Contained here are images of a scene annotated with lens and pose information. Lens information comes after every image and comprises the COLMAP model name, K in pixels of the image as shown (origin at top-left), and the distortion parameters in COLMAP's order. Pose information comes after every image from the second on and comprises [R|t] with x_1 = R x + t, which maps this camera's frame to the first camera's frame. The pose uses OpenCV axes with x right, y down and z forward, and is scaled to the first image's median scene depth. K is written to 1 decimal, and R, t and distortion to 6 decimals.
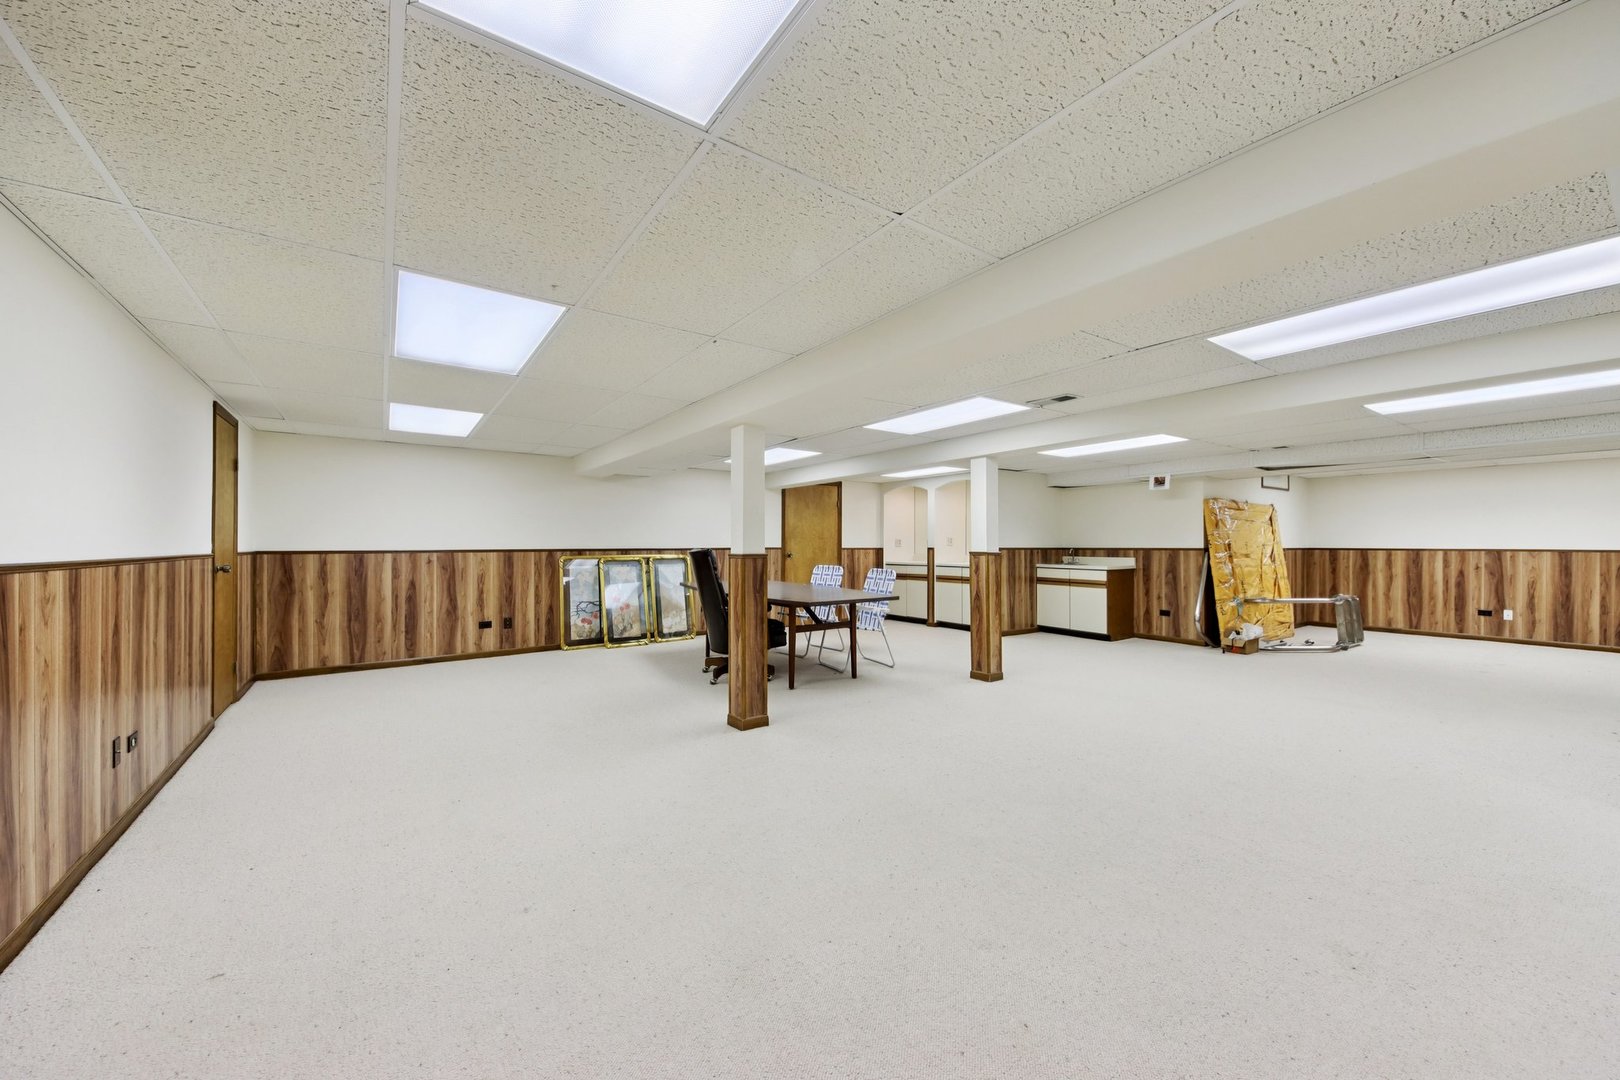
lens RADIAL K [[610.1, 0, 804.0], [0, 610.1, 542.9], [0, 0, 1]] dist [0.031441, -0.000661]
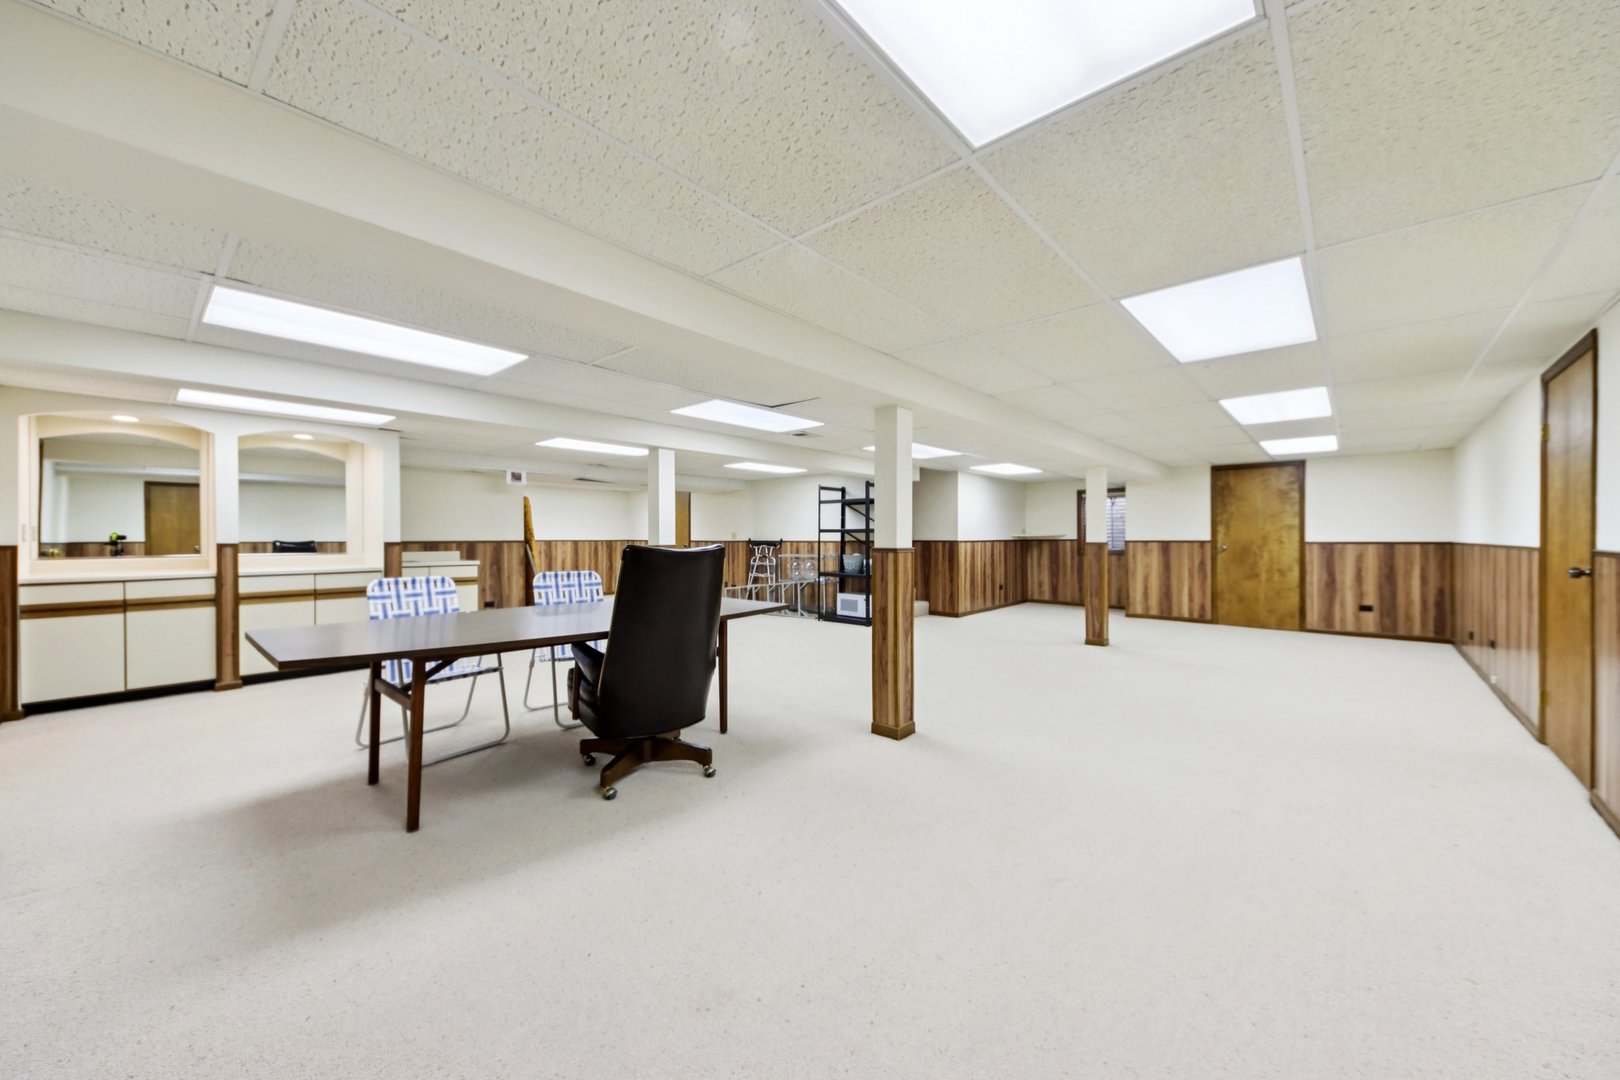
lens RADIAL K [[610.1, 0, 803.1], [0, 610.1, 536.2], [0, 0, 1]] dist [0.031441, -0.000661]
pose [[-0.229767, 0.000338, 0.973246, -0.534969], [-0.001294, 0.999999, -0.000653, 0.000950], [-0.973245, -0.001409, -0.229766, 0.749381]]
